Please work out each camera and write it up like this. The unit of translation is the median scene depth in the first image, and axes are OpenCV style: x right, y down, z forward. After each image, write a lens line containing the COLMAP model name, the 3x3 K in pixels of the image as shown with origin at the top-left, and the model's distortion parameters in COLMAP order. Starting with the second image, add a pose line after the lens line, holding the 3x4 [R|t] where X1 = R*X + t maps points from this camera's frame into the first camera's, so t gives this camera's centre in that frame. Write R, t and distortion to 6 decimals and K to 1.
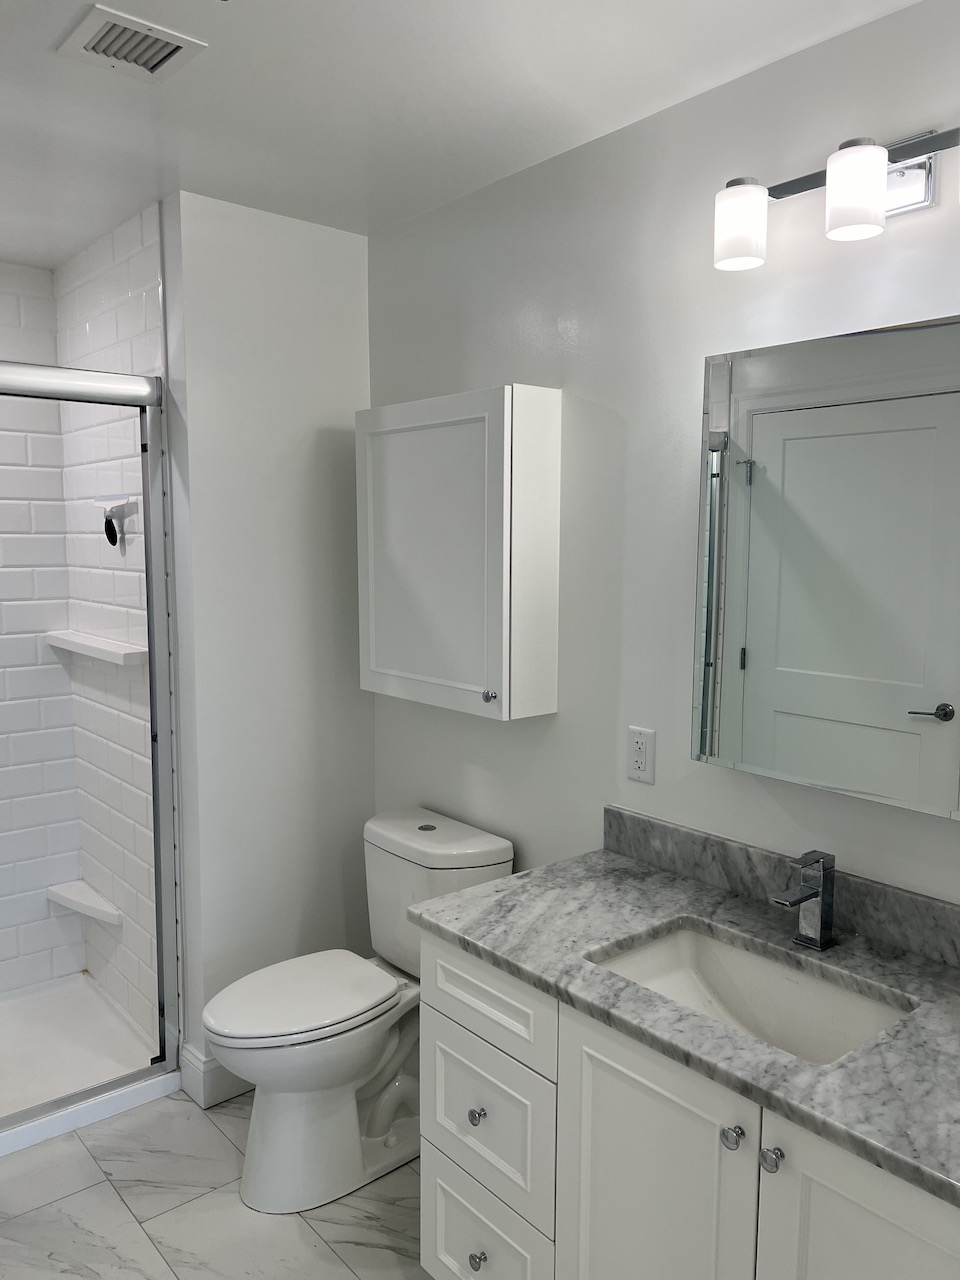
lens RADIAL K [[997.9, 0, 476.8], [0, 997.9, 639.9], [0, 0, 1]] dist [0.061262, -0.021379]
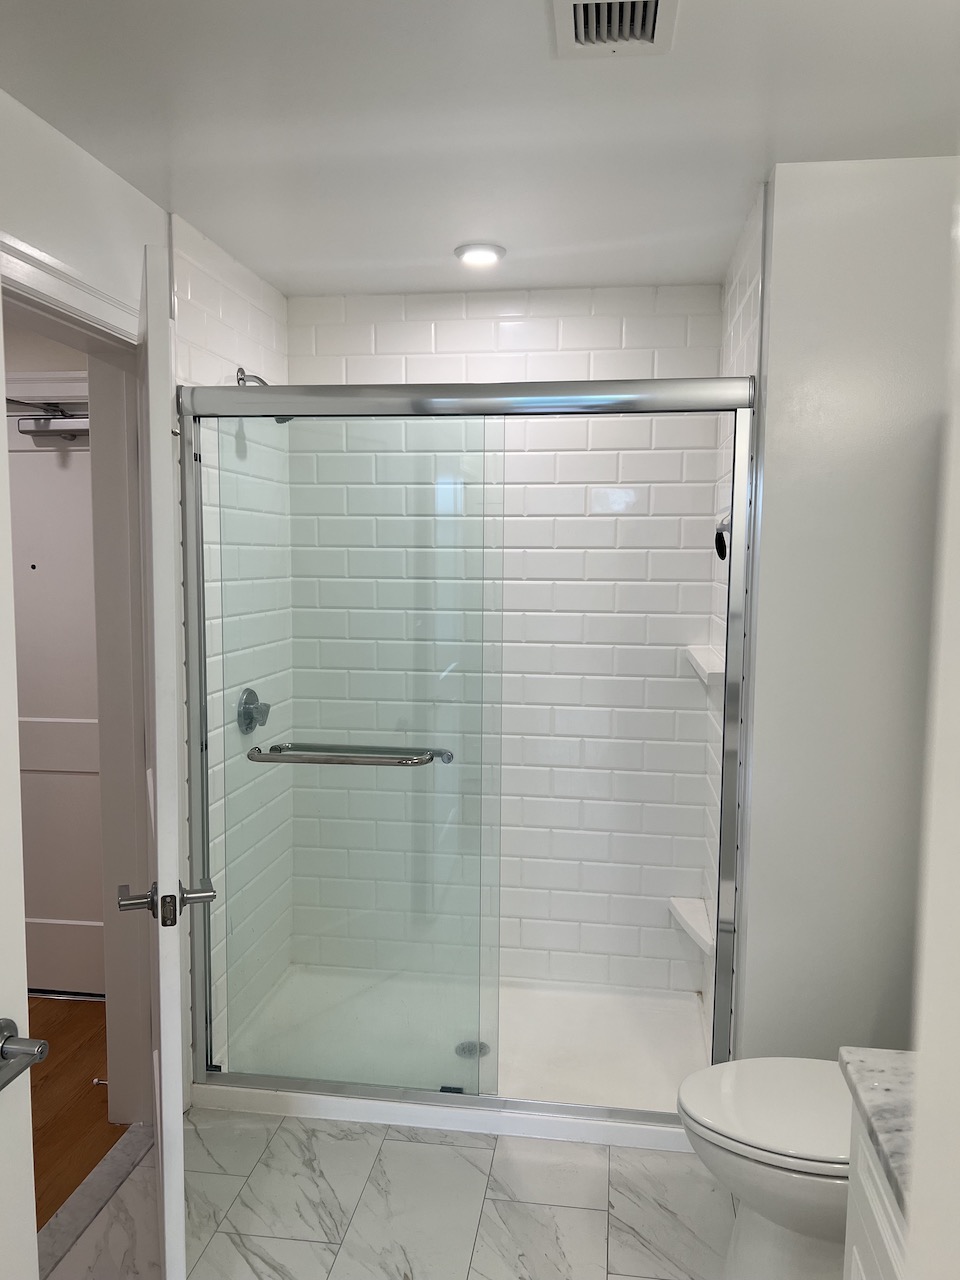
lens RADIAL K [[997.9, 0, 479.3], [0, 997.9, 643.0], [0, 0, 1]] dist [0.061262, -0.021379]
pose [[0.674176, 0.063446, -0.735841, 0.212052], [-0.072741, 0.997163, 0.019333, -0.018694], [0.734980, 0.040492, 0.676879, 0.210859]]
